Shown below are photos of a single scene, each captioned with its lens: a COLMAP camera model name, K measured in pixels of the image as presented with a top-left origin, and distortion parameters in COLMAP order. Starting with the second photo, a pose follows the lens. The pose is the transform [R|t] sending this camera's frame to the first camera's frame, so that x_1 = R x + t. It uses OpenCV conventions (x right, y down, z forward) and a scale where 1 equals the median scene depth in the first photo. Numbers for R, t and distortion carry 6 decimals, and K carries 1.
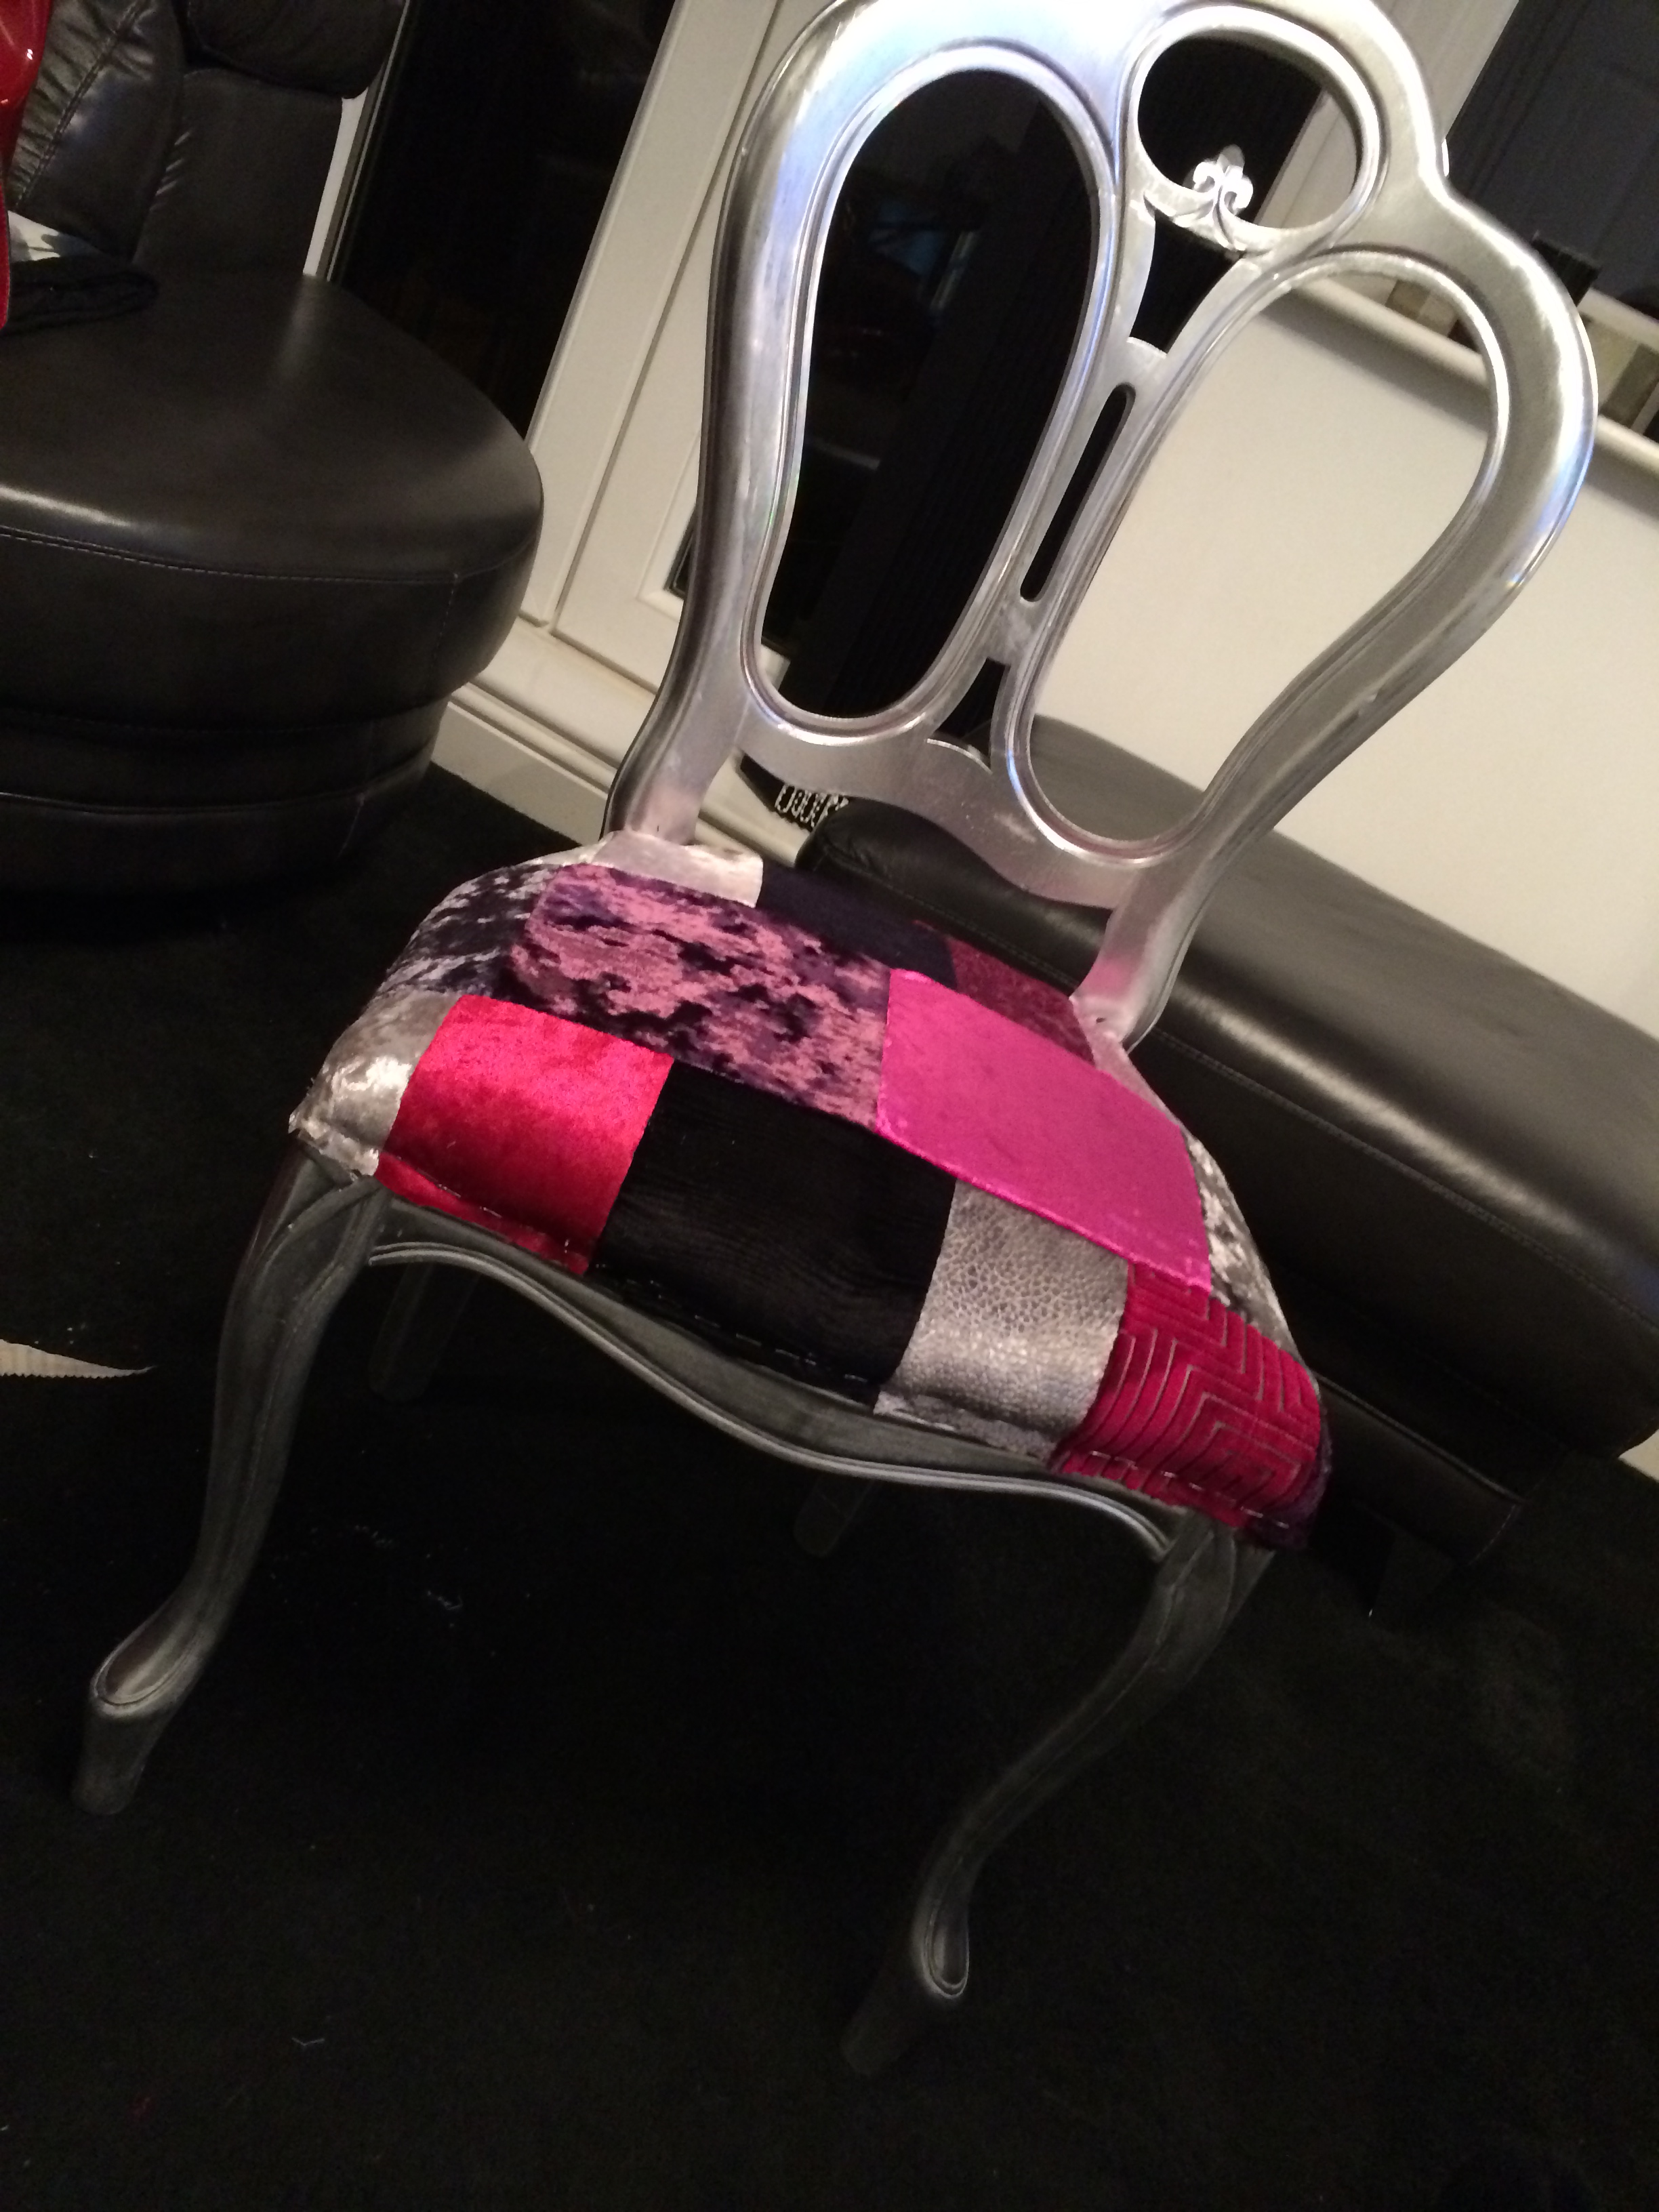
lens RADIAL K [[1895.5, 0, 819.8], [0, 1895.5, 1101.5], [0, 0, 1]] dist [0.079649, -0.117597]
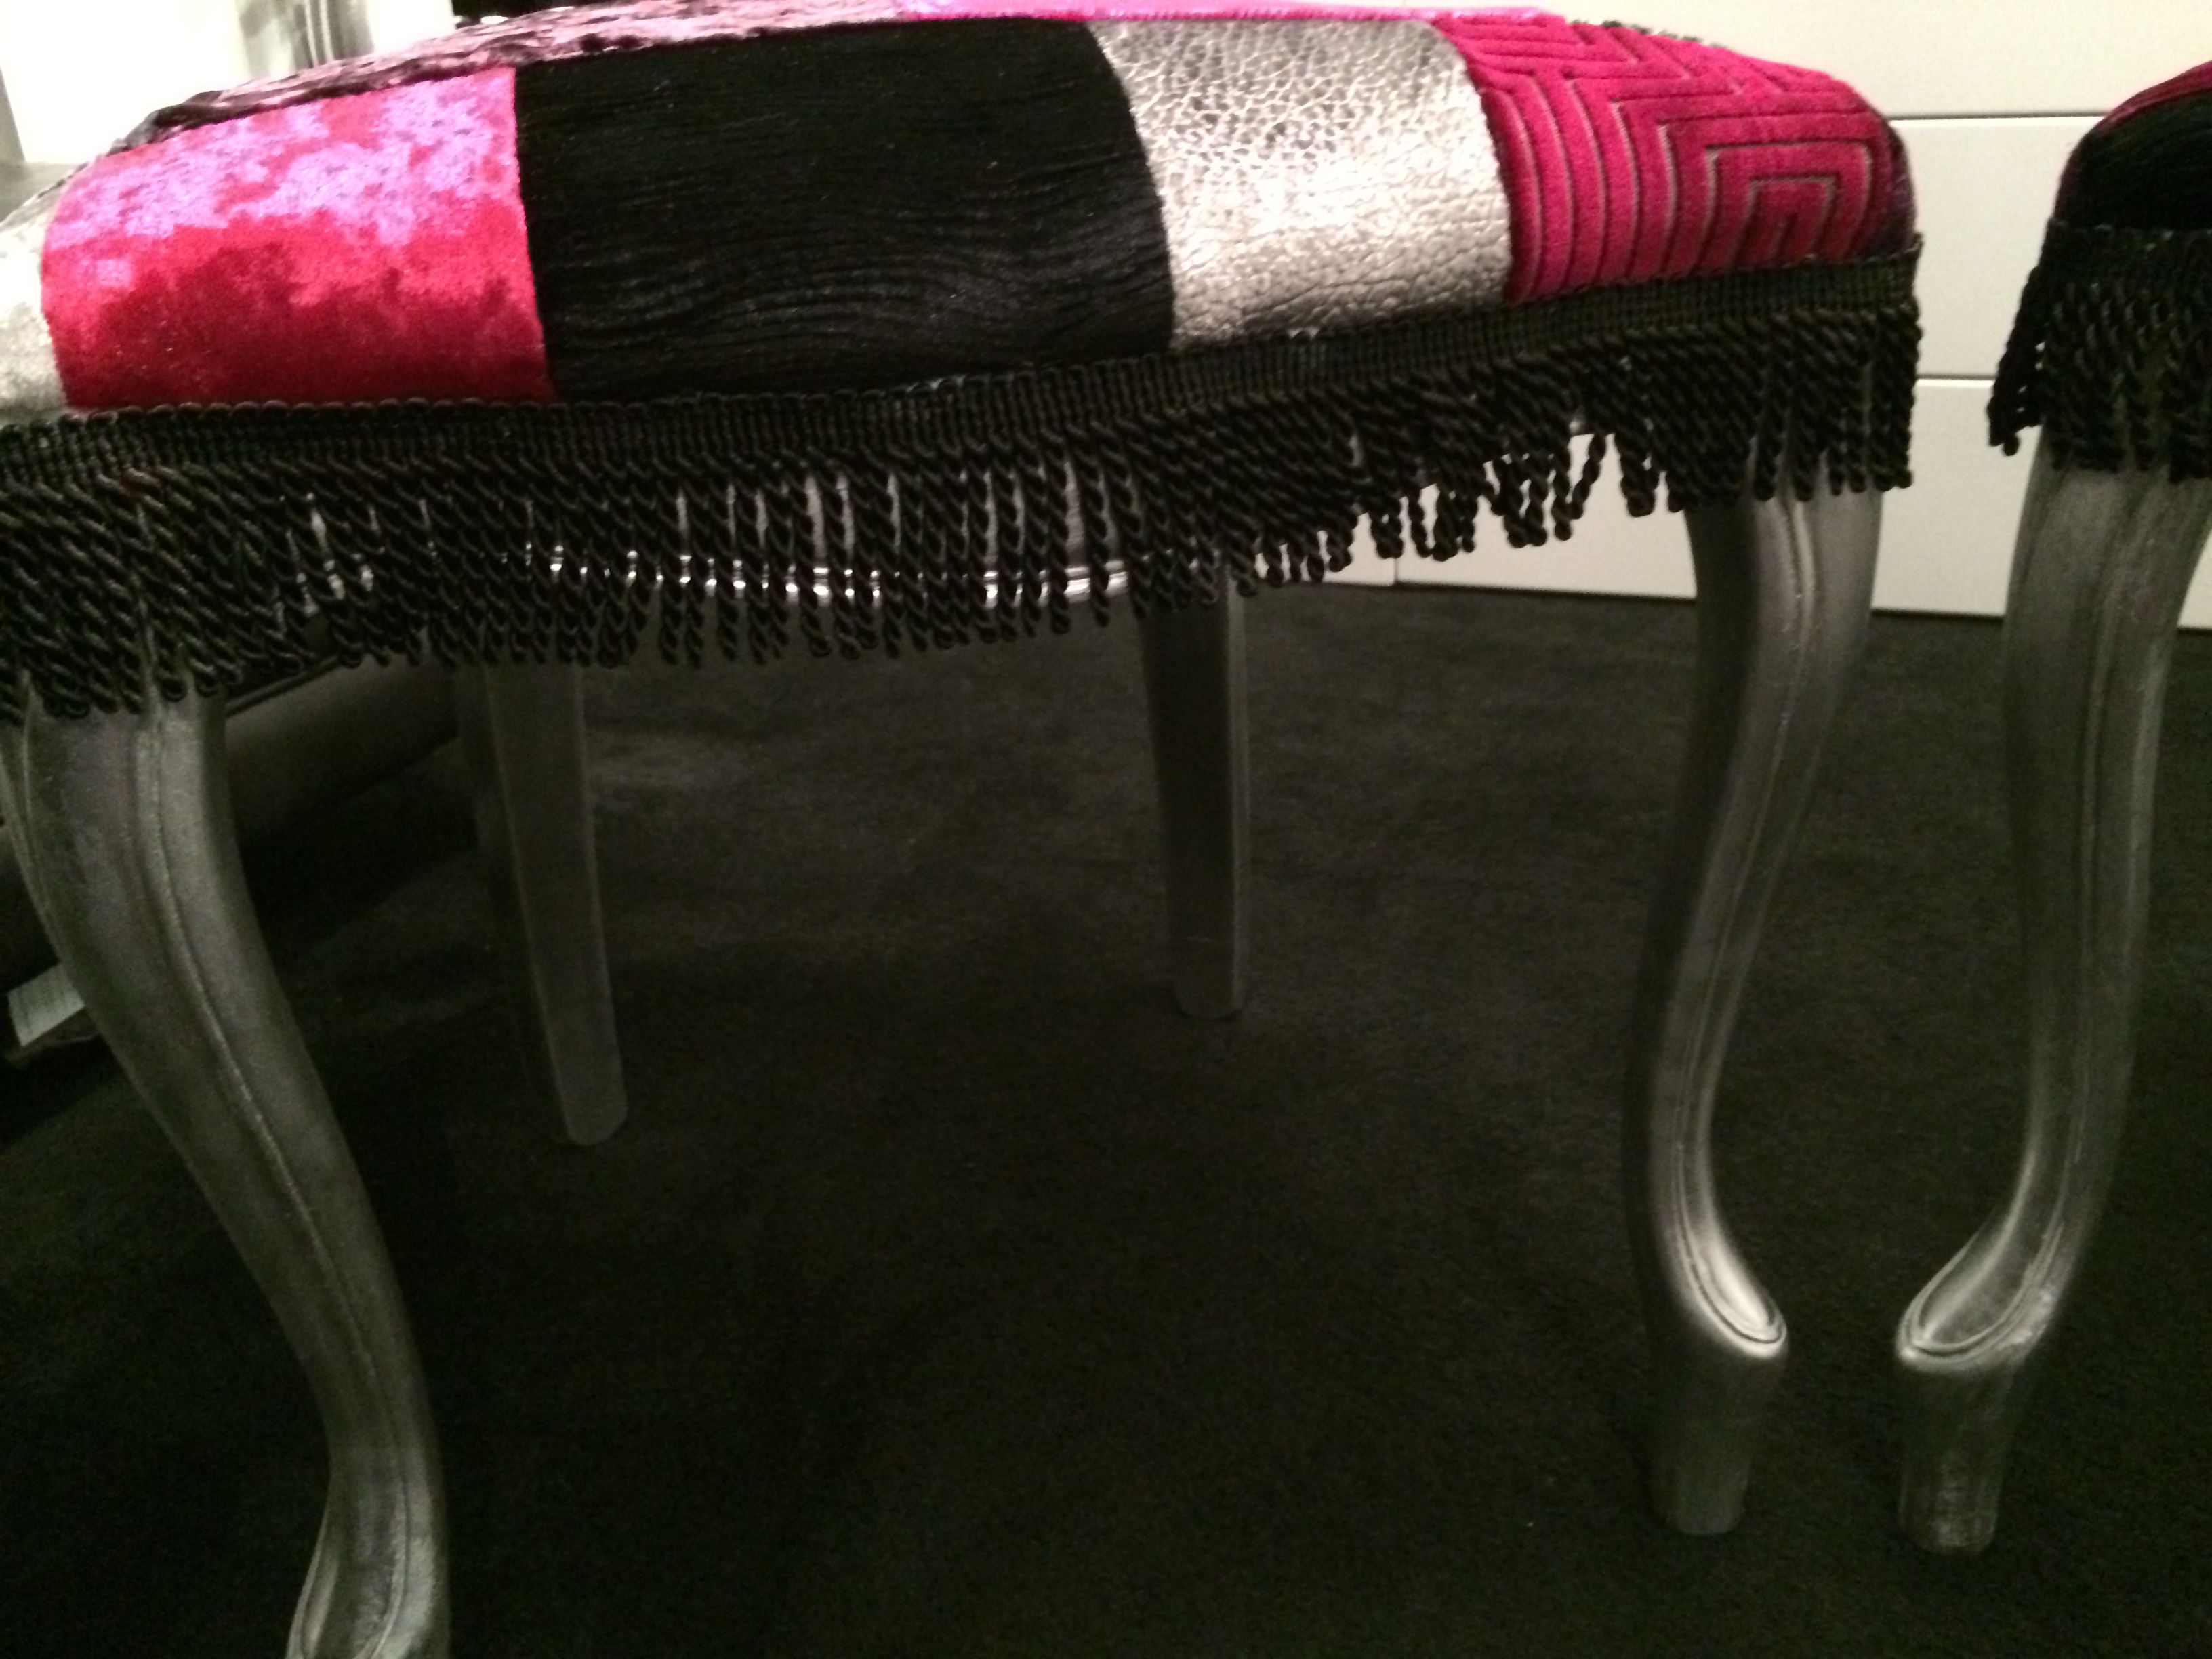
lens RADIAL K [[1895.5, 0, 1101.2], [0, 1895.5, 816.2], [0, 0, 1]] dist [0.079649, -0.117597]
pose [[0.845480, -0.529457, 0.069560, -0.083830], [0.530516, 0.847666, 0.003759, 0.233442], [-0.060954, 0.033725, 0.997571, 0.445876]]
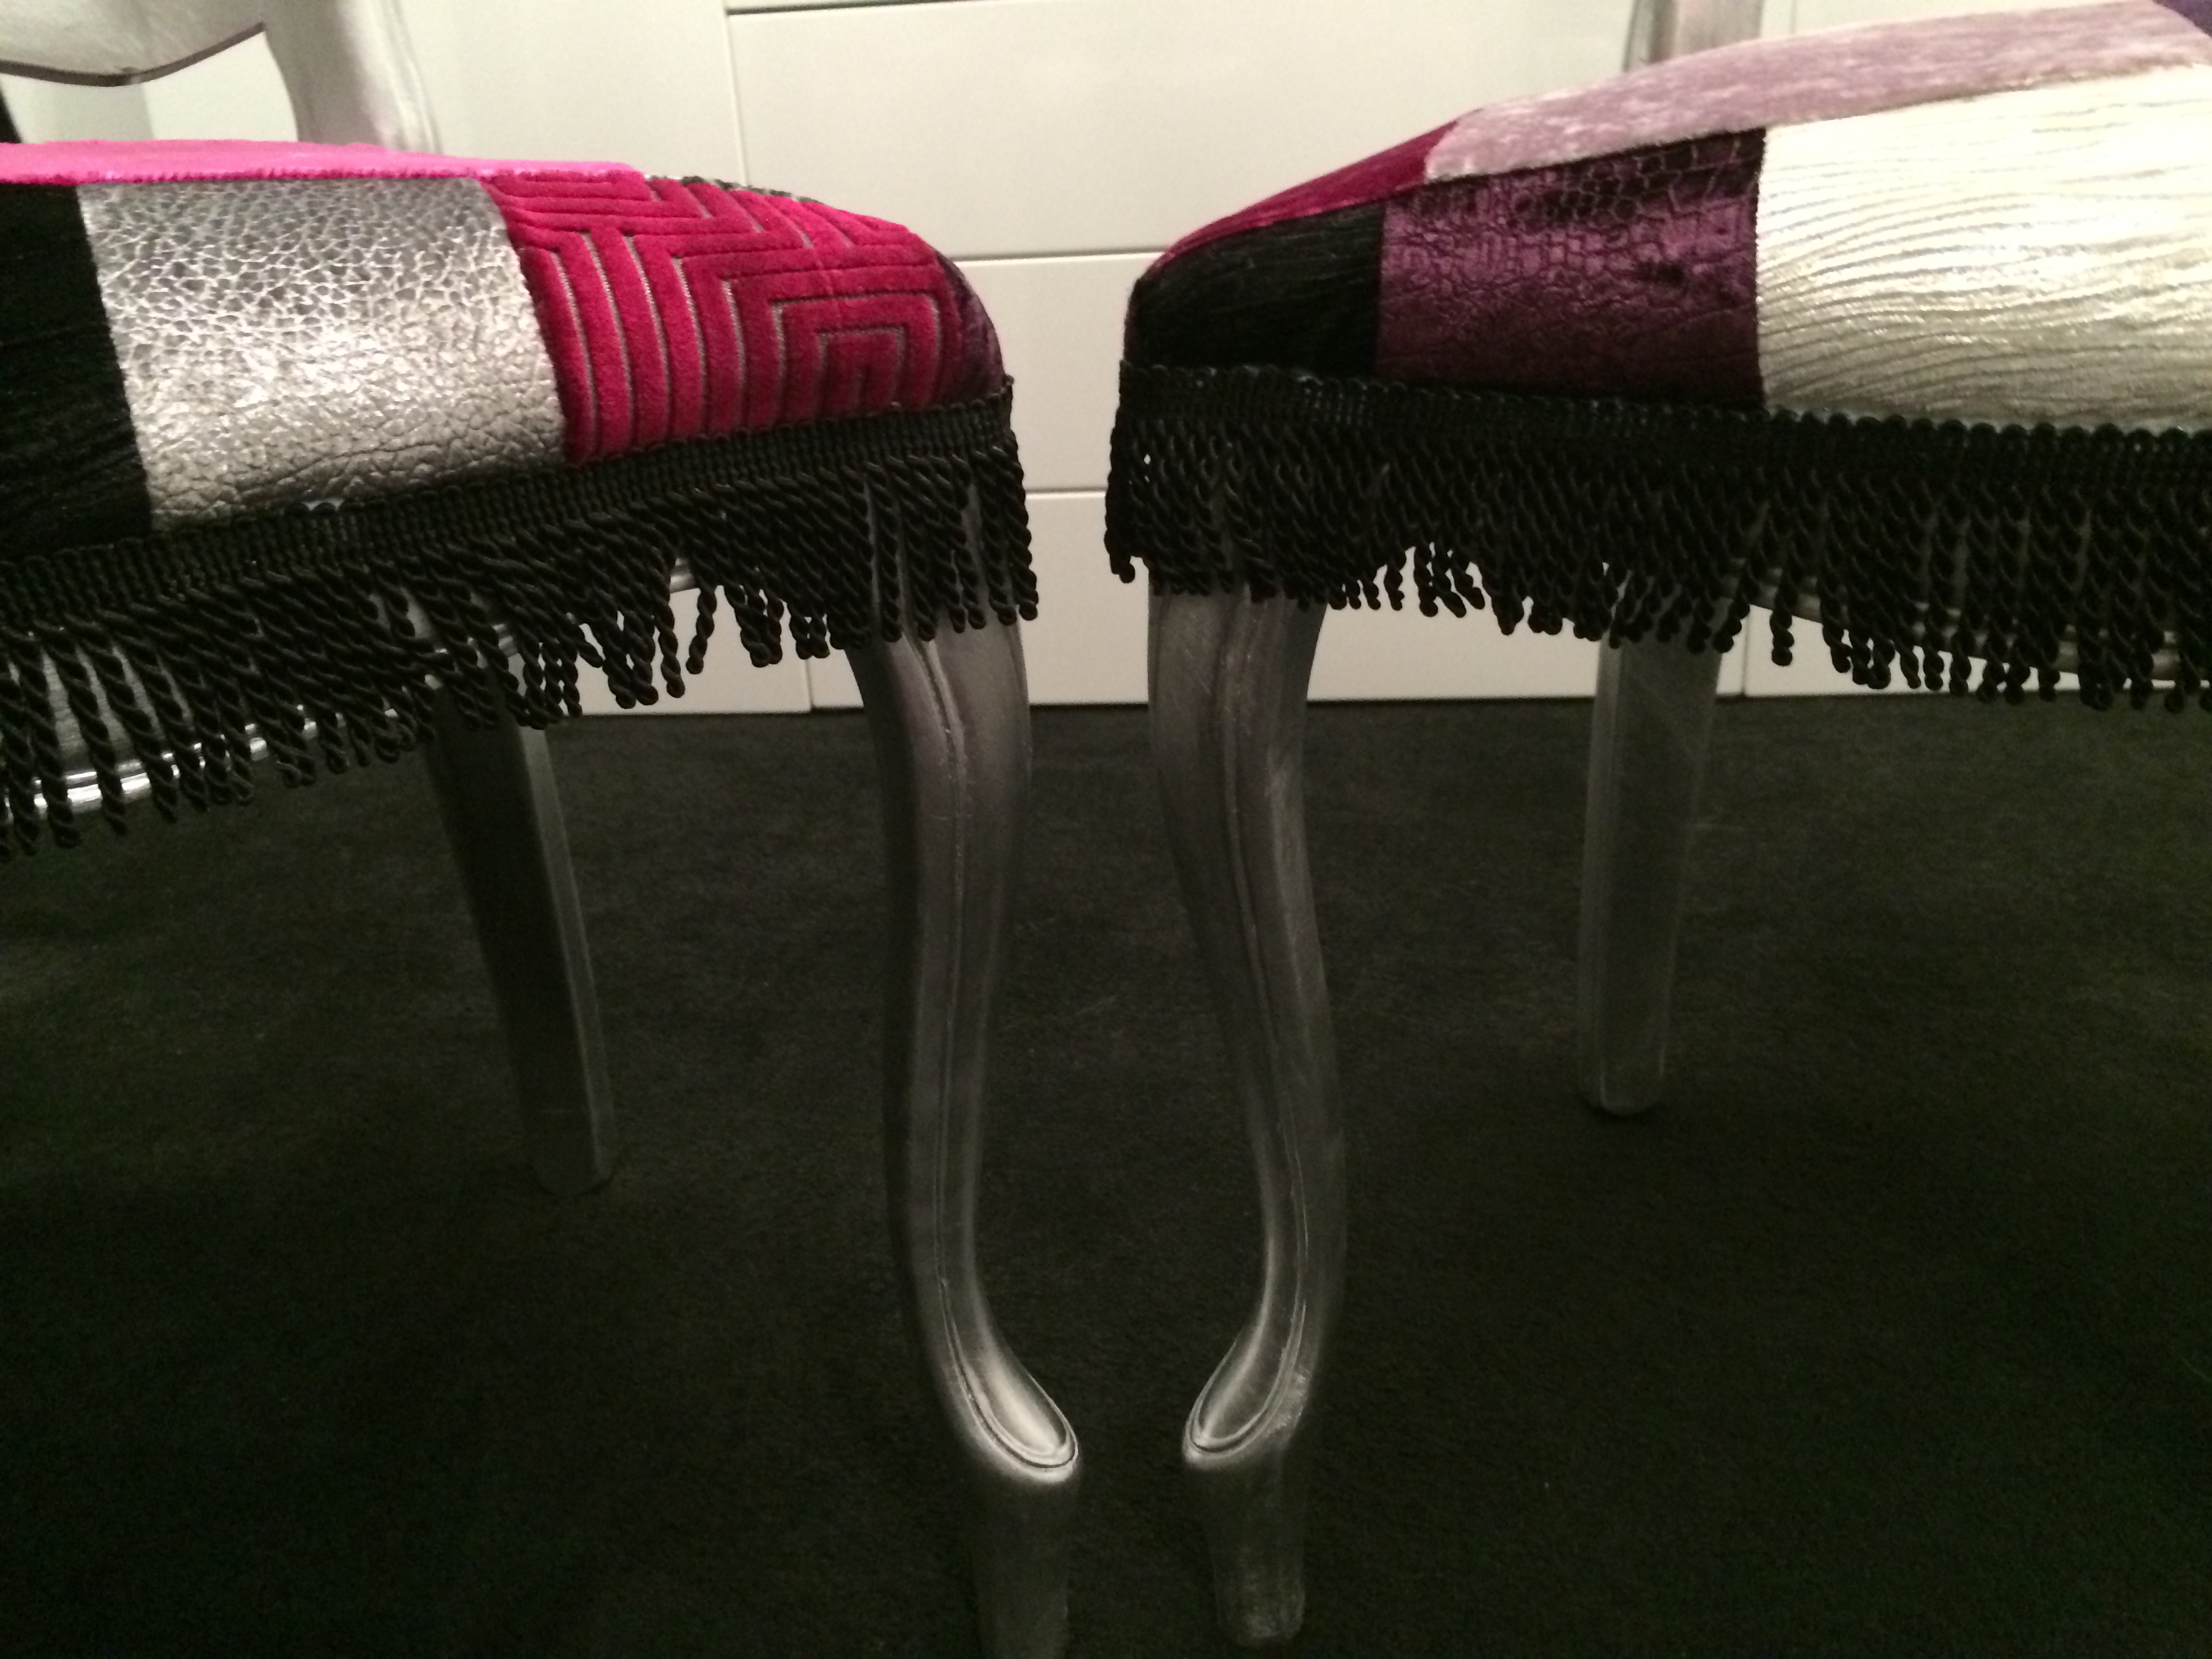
lens RADIAL K [[1895.5, 0, 1101.8], [0, 1895.5, 816.8], [0, 0, 1]] dist [0.079649, -0.117597]
pose [[0.748769, -0.598749, 0.284331, 0.030436], [0.602242, 0.793725, 0.085470, 0.293696], [-0.276856, 0.107239, 0.954909, 0.442678]]
